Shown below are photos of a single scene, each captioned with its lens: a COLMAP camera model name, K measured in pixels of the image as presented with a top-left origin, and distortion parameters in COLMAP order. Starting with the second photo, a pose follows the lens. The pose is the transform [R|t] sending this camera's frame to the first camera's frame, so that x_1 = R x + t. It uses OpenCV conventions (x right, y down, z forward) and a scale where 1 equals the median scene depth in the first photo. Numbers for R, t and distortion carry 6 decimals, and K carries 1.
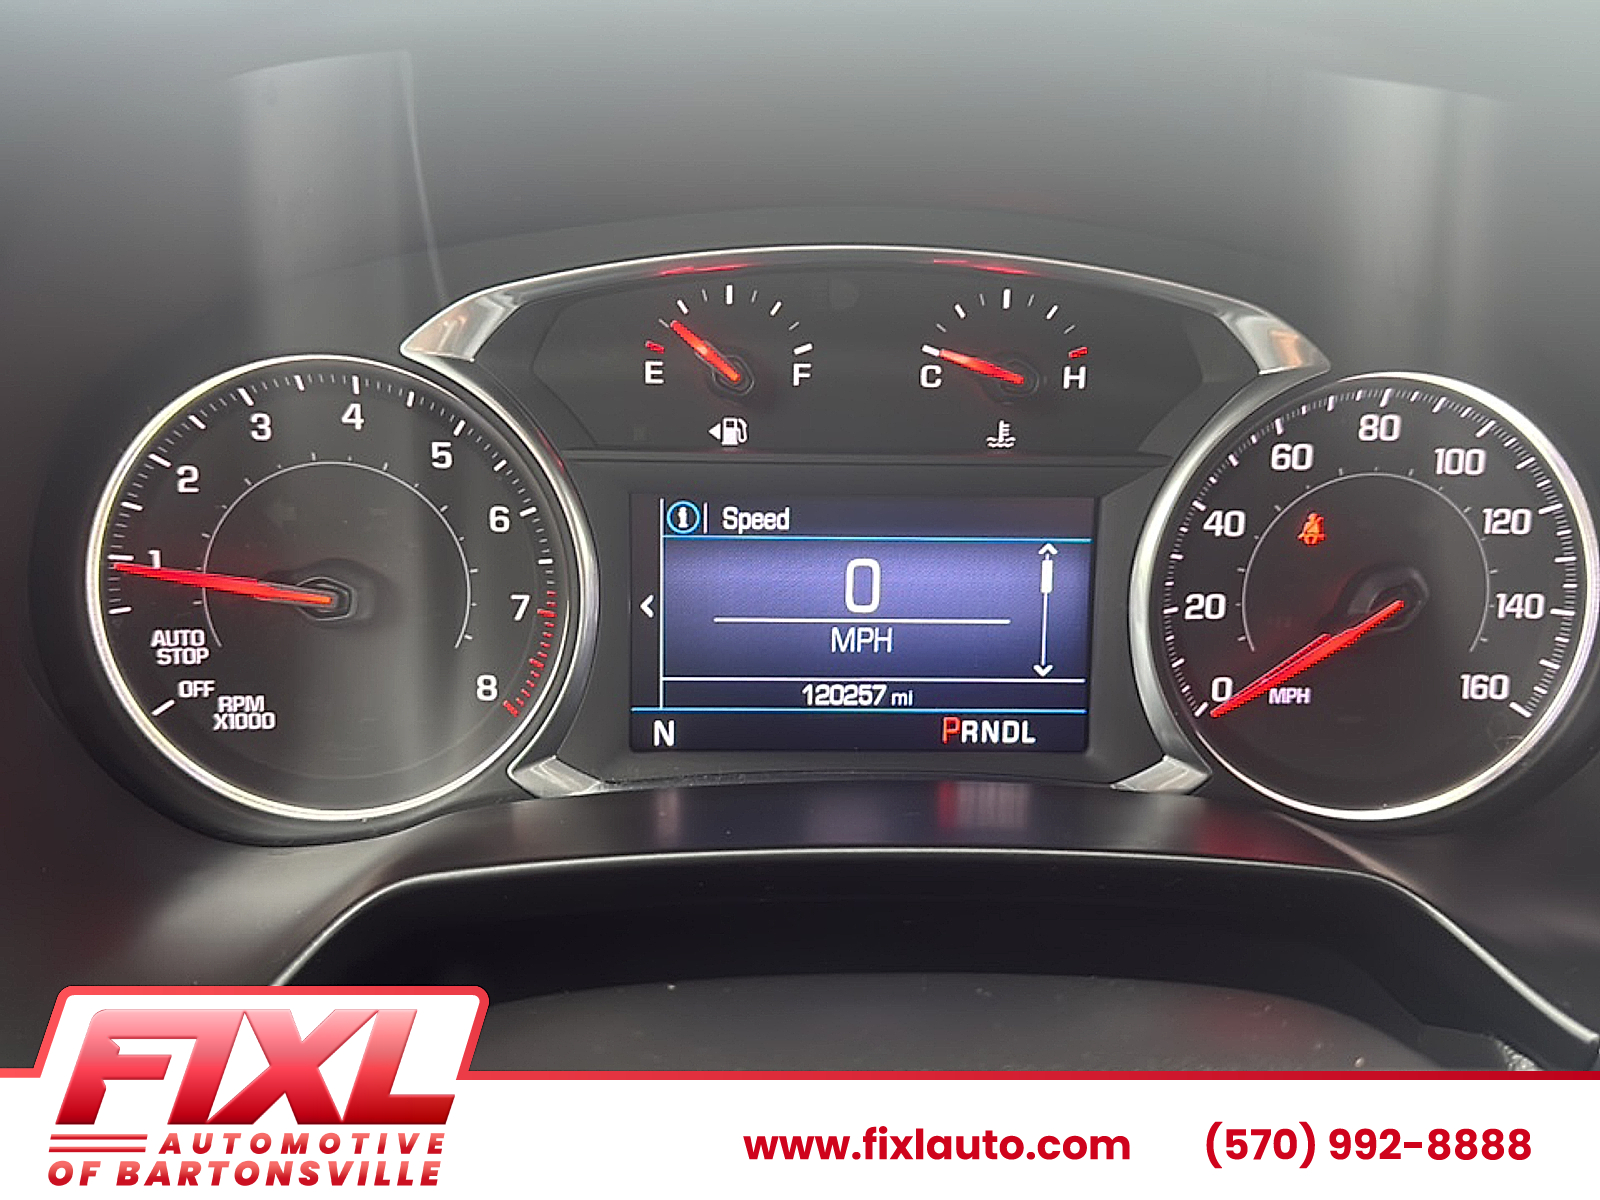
lens RADIAL K [[1469.5, 0, 797.5], [0, 1469.5, 612.0], [0, 0, 1]] dist [0.168712, -0.439147]
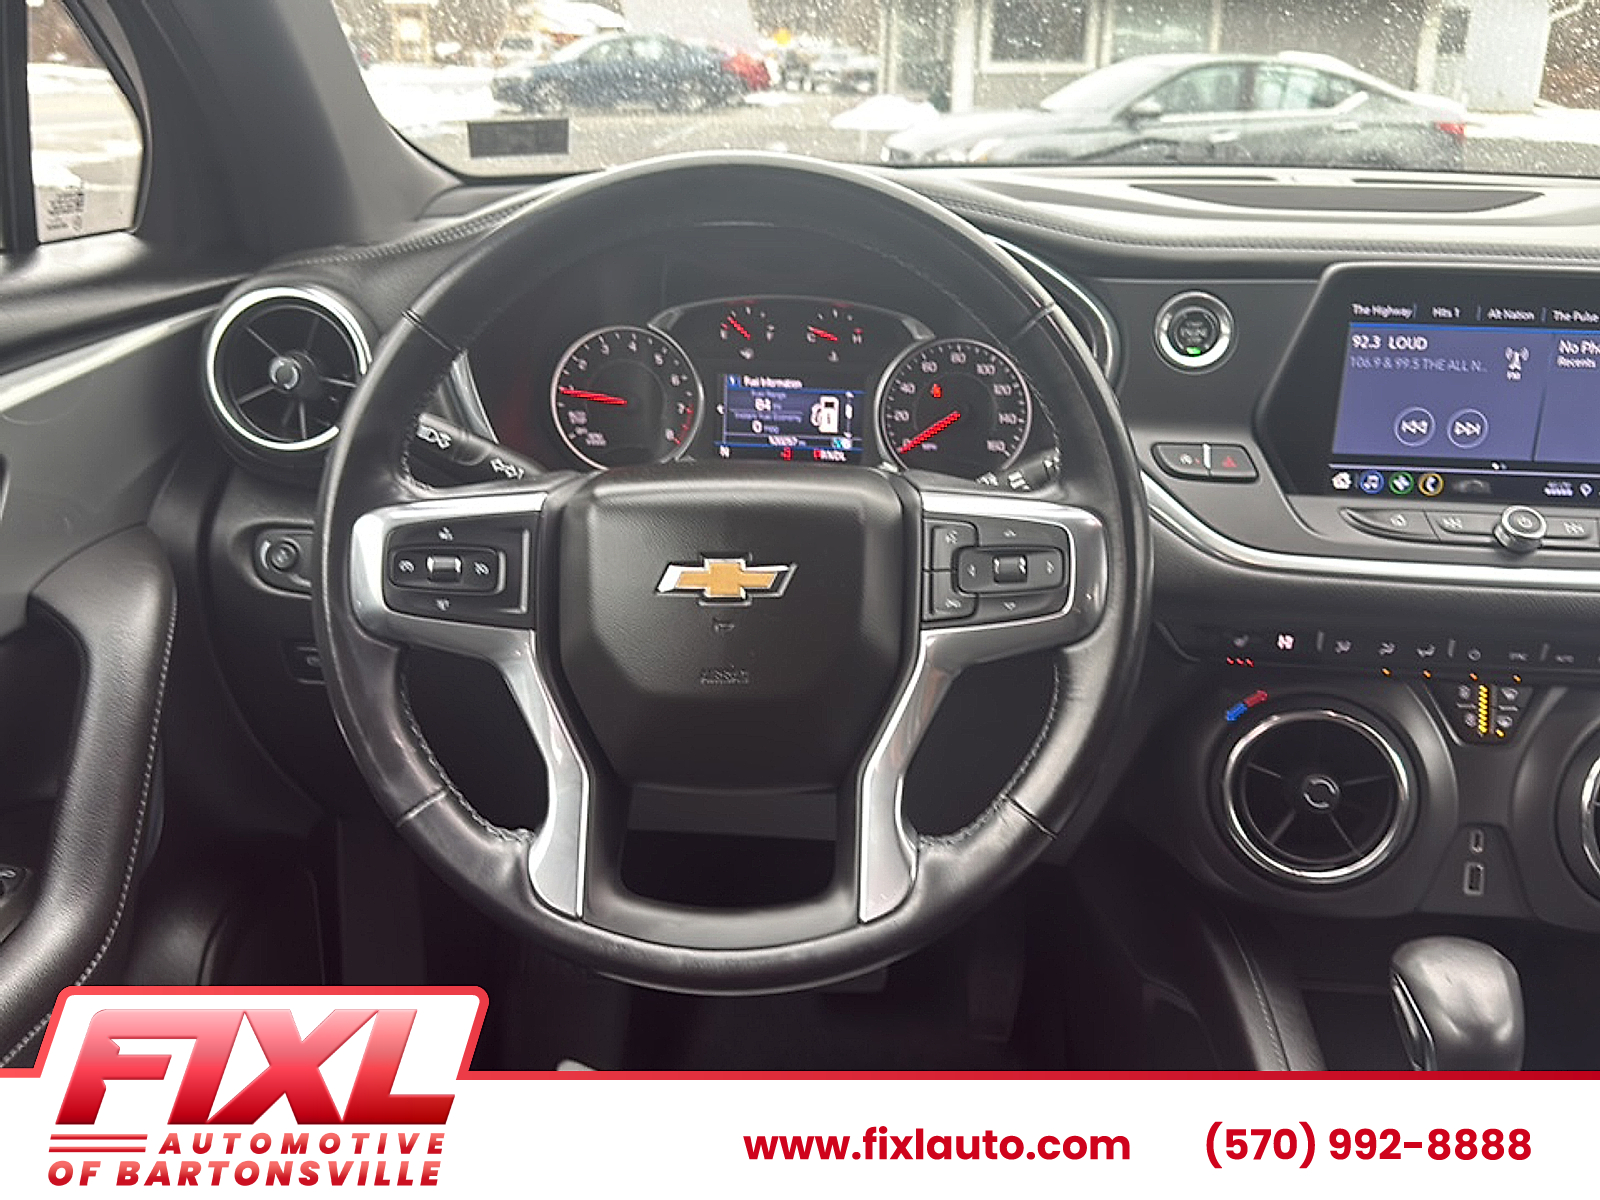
lens RADIAL K [[1399.5, 0, 788.7], [0, 1399.5, 610.7], [0, 0, 1]] dist [0.153056, -0.357675]
pose [[0.991405, 0.043876, -0.123254, 0.431204], [-0.040510, 0.998738, 0.029681, 0.330909], [0.124401, -0.024433, 0.991931, -1.968120]]
